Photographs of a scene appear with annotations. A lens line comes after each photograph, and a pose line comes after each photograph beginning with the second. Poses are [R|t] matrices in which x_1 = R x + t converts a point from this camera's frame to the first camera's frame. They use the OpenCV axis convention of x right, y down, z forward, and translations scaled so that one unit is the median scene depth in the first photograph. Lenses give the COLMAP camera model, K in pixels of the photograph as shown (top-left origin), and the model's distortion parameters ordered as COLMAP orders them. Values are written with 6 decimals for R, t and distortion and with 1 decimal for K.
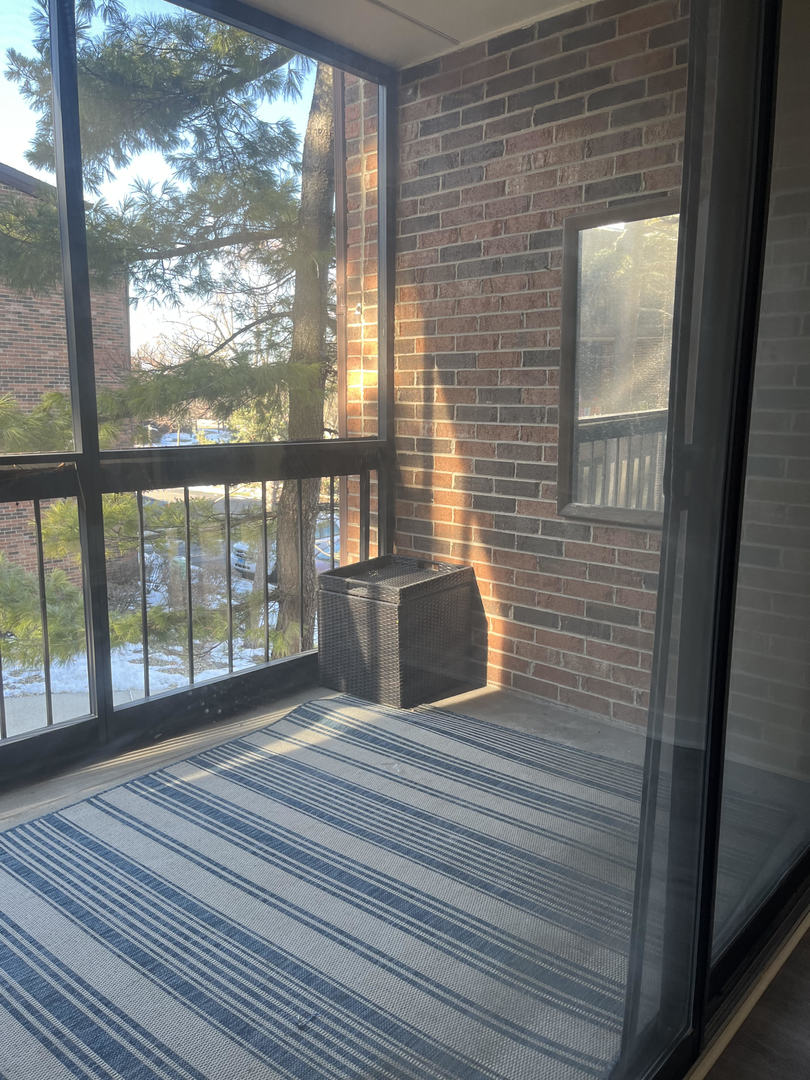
lens RADIAL K [[818.0, 0, 403.6], [0, 818.0, 540.1], [0, 0, 1]] dist [0.015615, 0.004210]
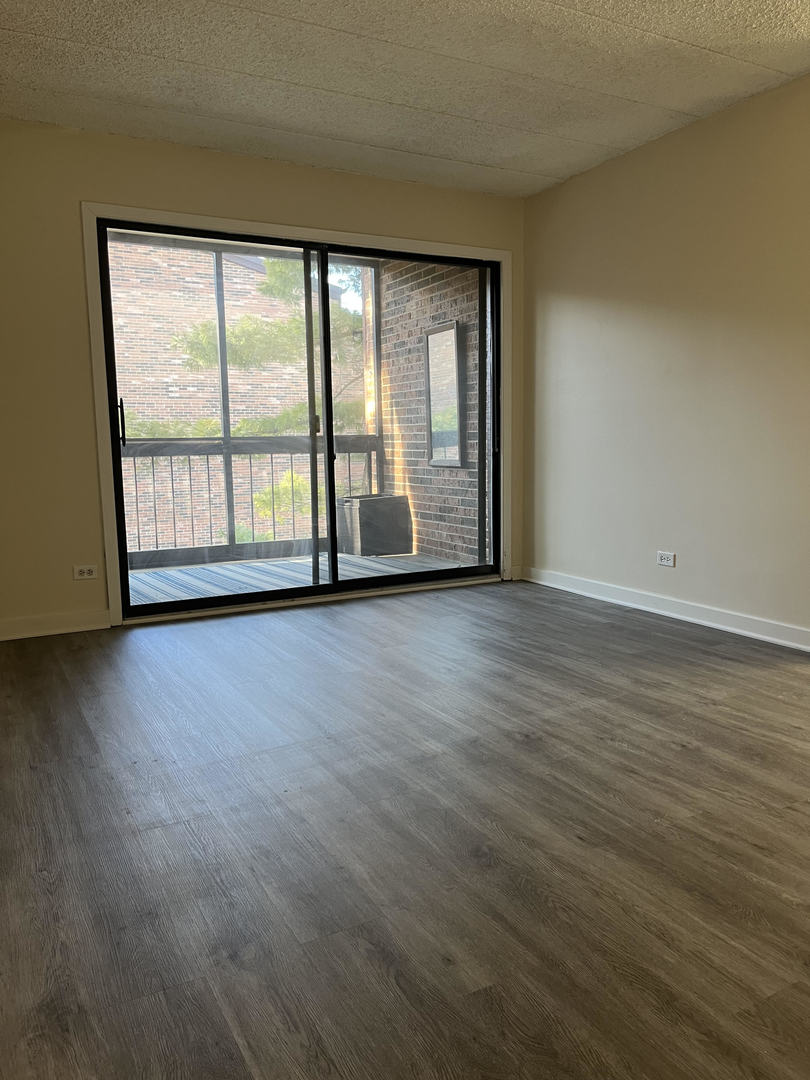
lens RADIAL K [[817.3, 0, 405.7], [0, 817.3, 543.9], [0, 0, 1]] dist [0.051147, -0.064870]
pose [[0.945457, 0.017780, -0.325260, 0.759032], [-0.032527, 0.998672, -0.039958, 0.239505], [0.324118, 0.048359, 0.944780, -0.943189]]
